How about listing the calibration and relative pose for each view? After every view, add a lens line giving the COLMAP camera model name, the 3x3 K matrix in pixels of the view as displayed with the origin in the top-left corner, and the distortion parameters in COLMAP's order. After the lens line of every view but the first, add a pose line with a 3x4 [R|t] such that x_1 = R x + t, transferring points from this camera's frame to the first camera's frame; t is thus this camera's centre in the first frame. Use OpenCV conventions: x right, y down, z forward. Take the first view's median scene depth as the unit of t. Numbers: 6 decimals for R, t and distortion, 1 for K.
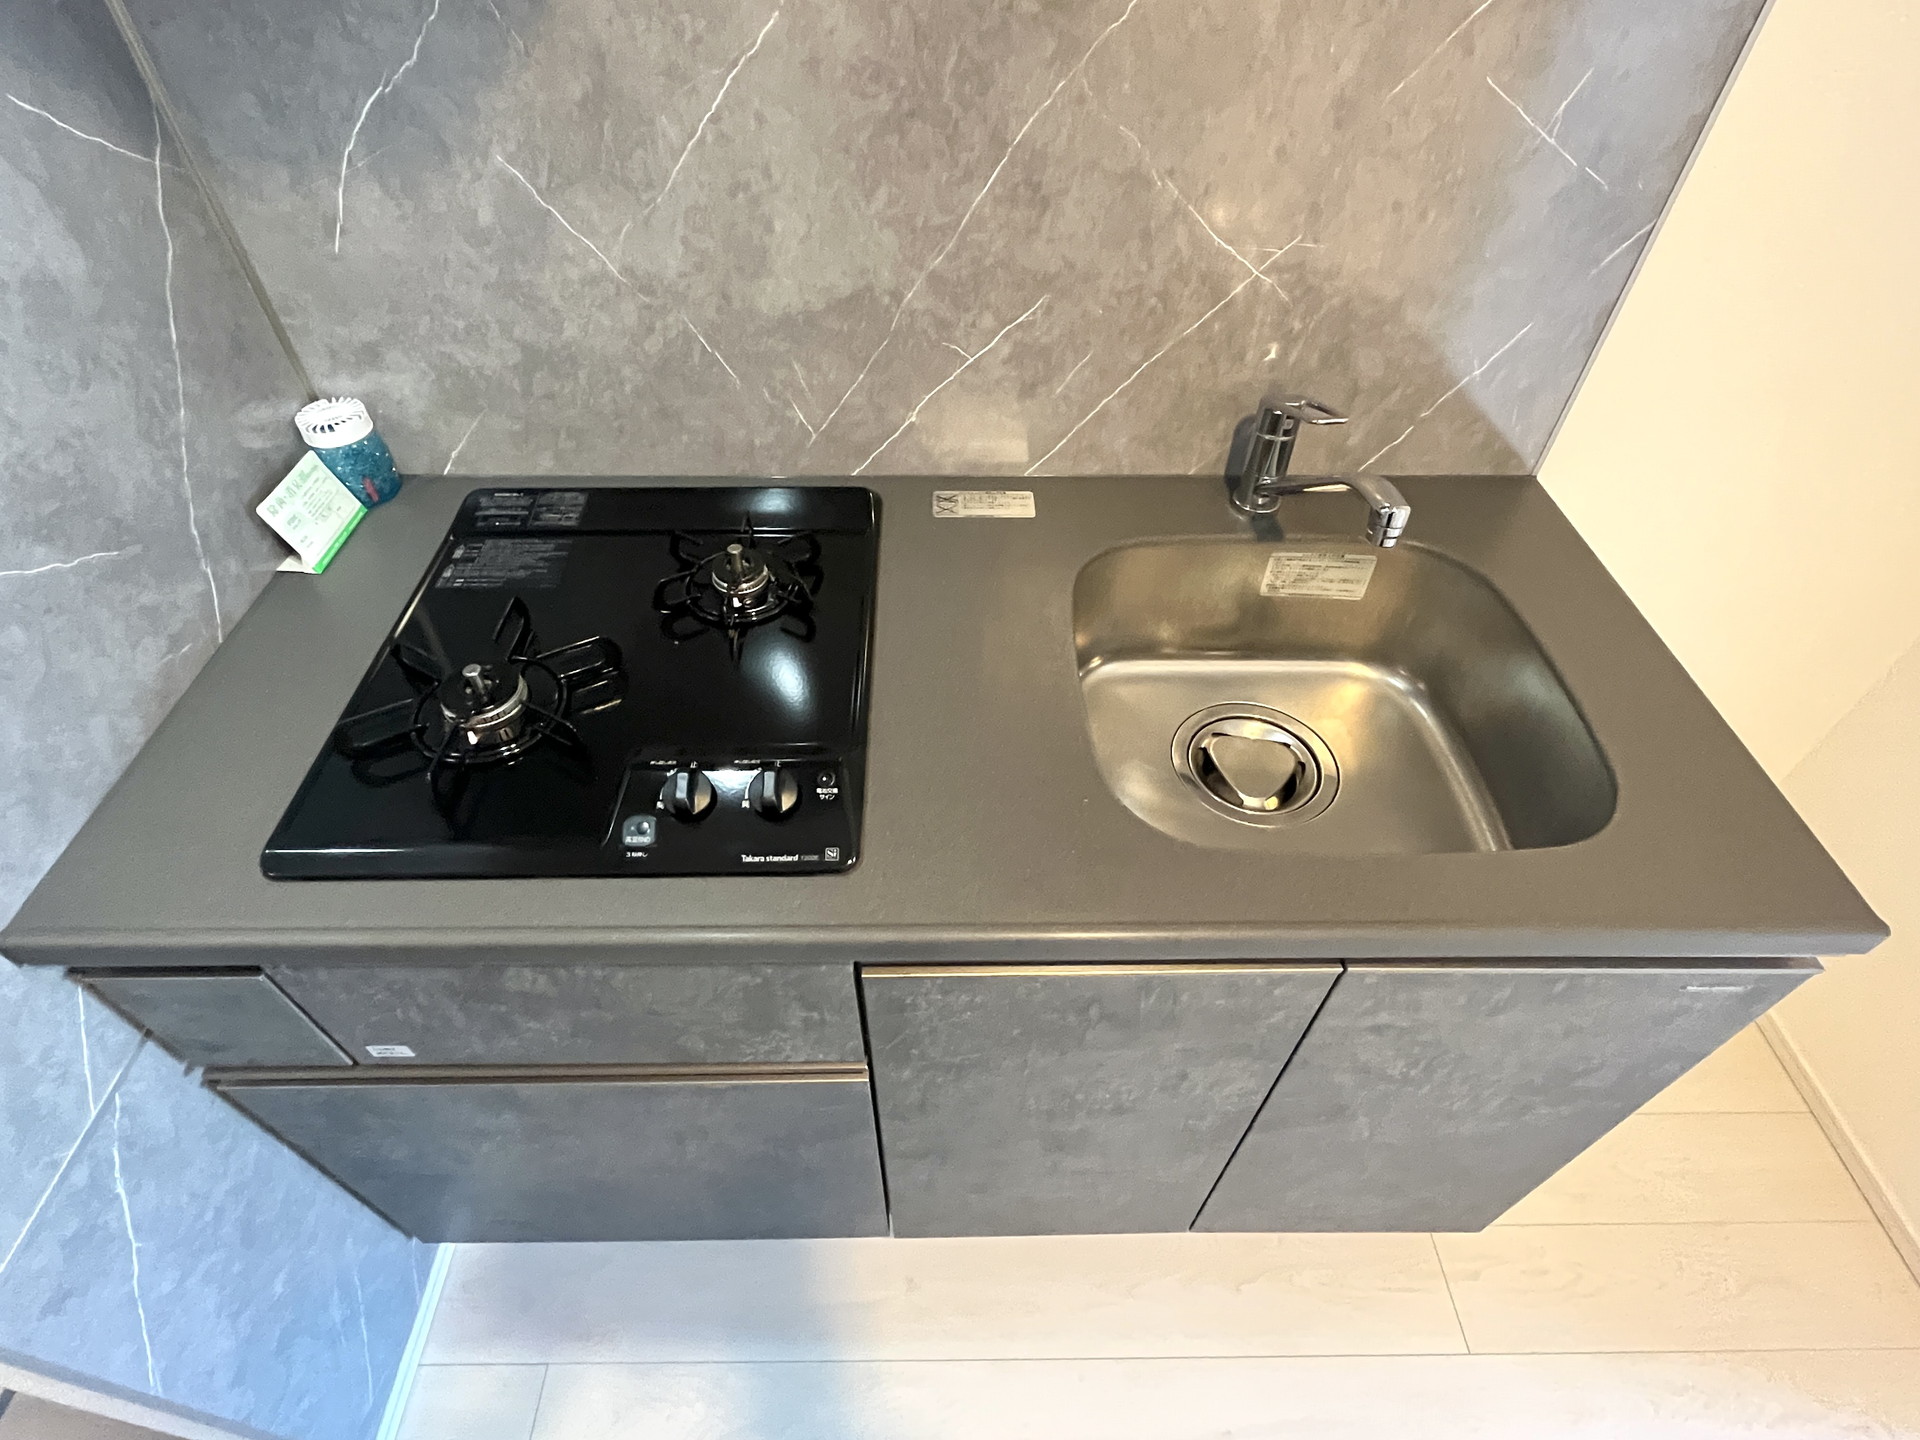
lens RADIAL K [[961.6, 0, 954.9], [0, 961.6, 715.2], [0, 0, 1]] dist [-0.006238, 0.002092]
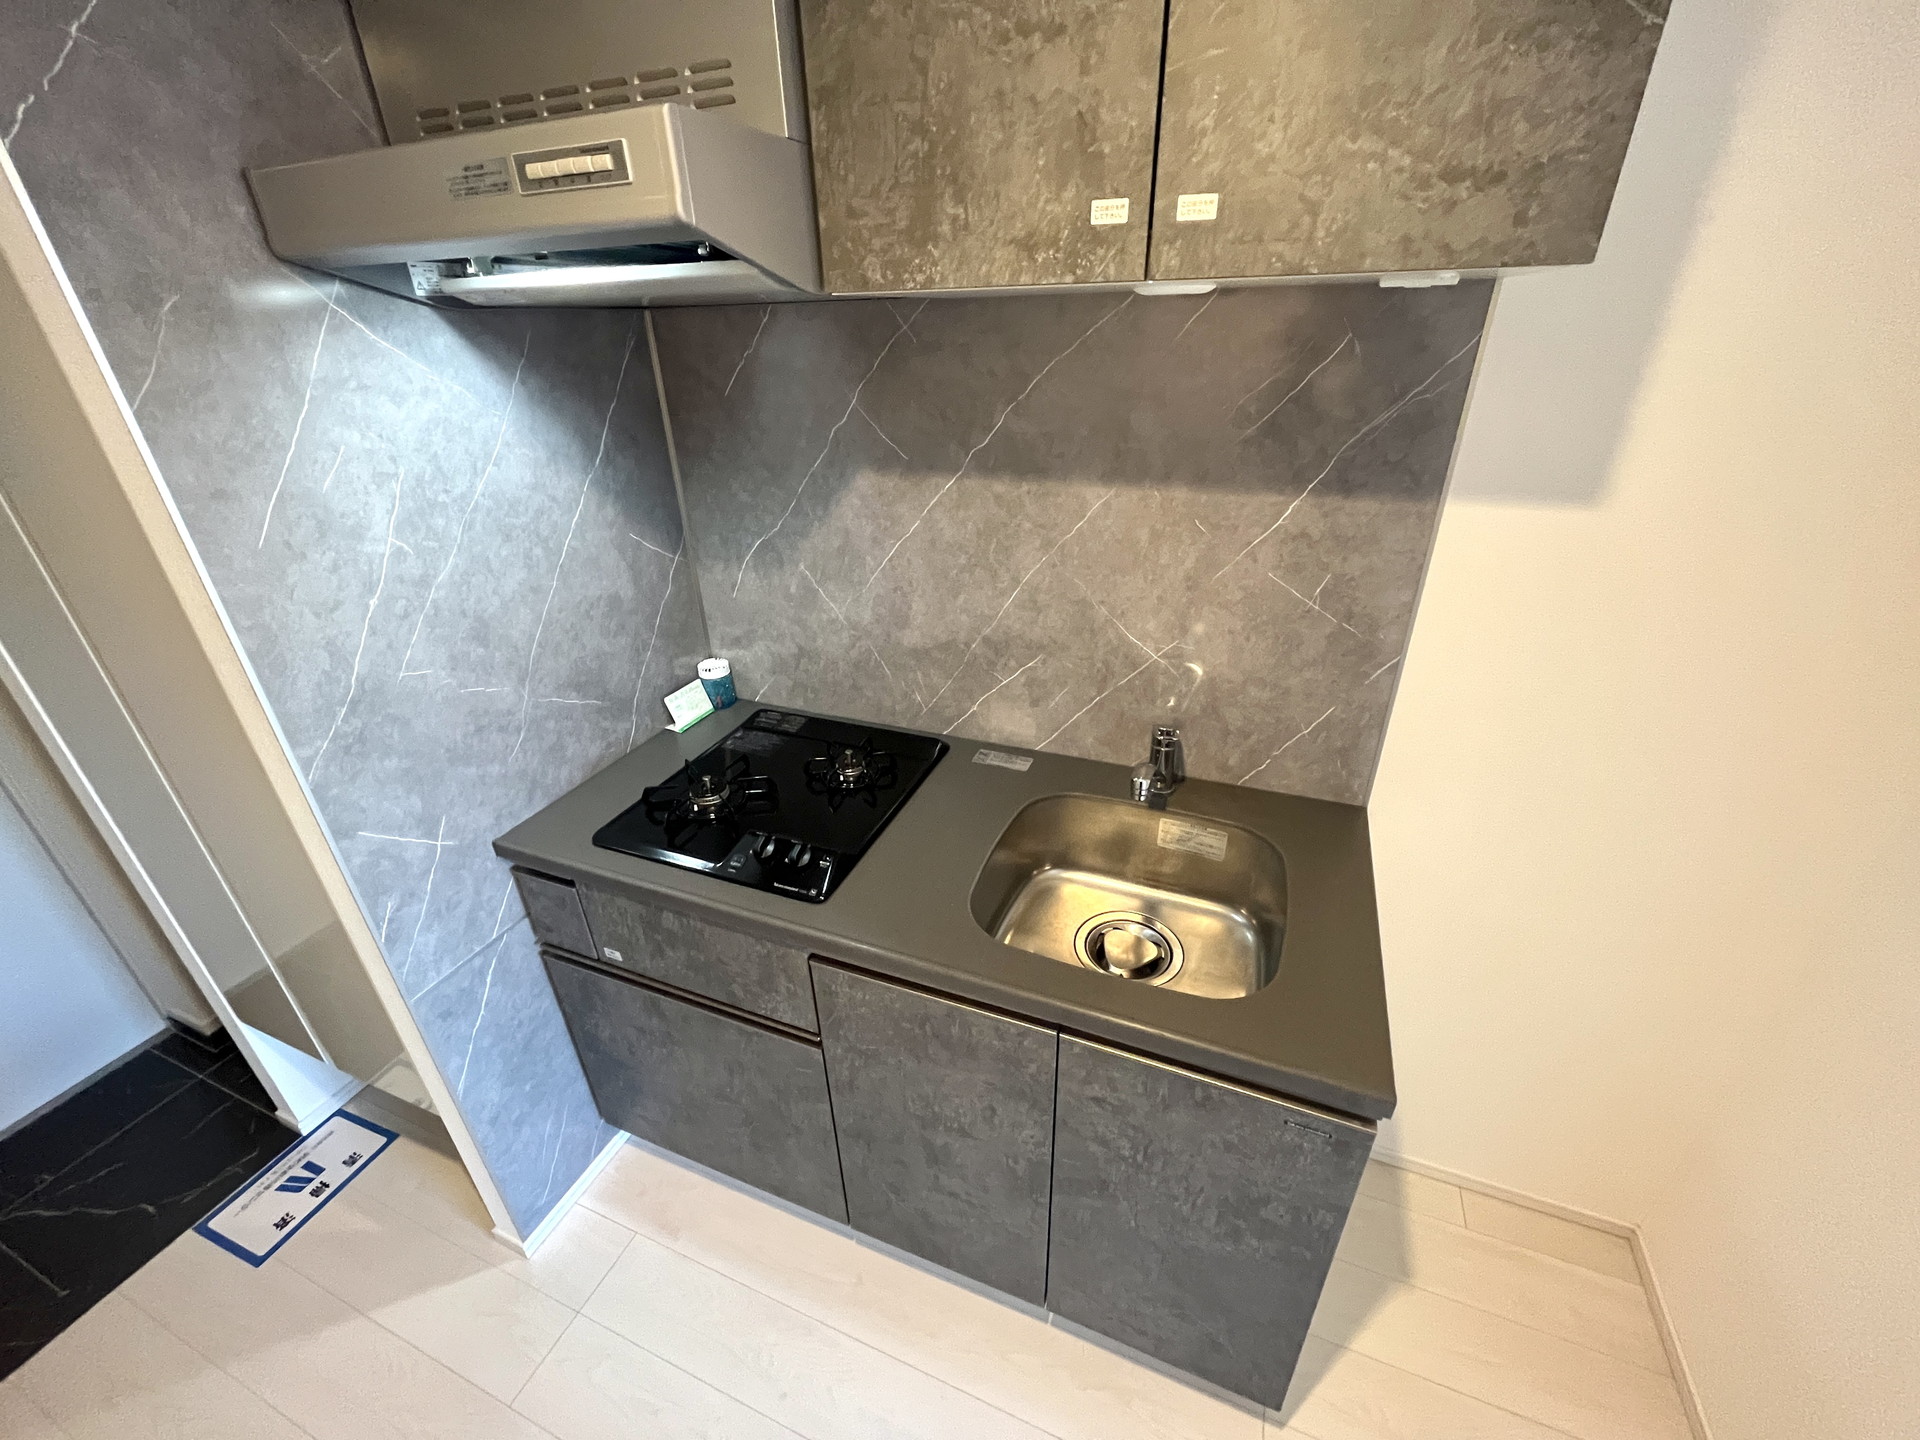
lens RADIAL K [[777.7, 0, 958.2], [0, 777.7, 723.2], [0, 0, 1]] dist [-0.001107, -0.000256]
pose [[0.921211, 0.153609, -0.357455, 0.521524], [-0.257586, 0.929359, -0.264463, 0.130970], [0.291580, 0.335702, 0.895704, -0.363936]]
